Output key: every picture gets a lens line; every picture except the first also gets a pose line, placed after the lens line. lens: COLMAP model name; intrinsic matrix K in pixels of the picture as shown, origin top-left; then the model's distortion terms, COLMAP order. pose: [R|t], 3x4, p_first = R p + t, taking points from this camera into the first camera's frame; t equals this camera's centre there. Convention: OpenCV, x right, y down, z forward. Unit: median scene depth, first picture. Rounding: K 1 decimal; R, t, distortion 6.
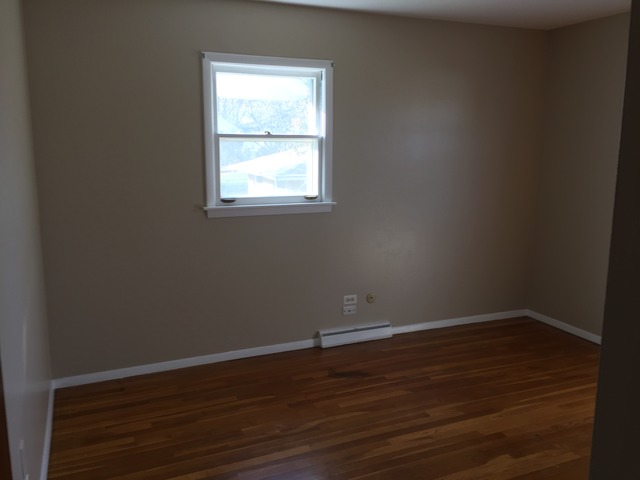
lens RADIAL K [[551.6, 0, 320.0], [0, 551.6, 240.0], [0, 0, 1]] dist [0.100032, -0.125470]
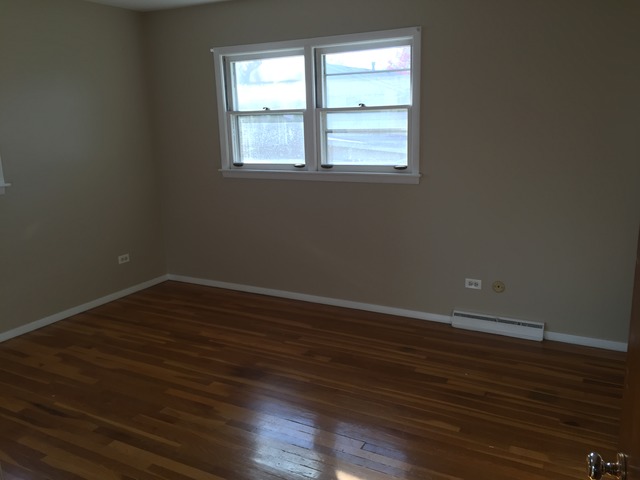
lens RADIAL K [[551.6, 0, 320.0], [0, 551.6, 240.0], [0, 0, 1]] dist [0.100032, -0.125470]
pose [[0.602023, 0.155247, -0.783241, 0.710588], [-0.099102, 0.987860, 0.119631, -0.054324], [0.792305, 0.005600, 0.610100, 0.279468]]
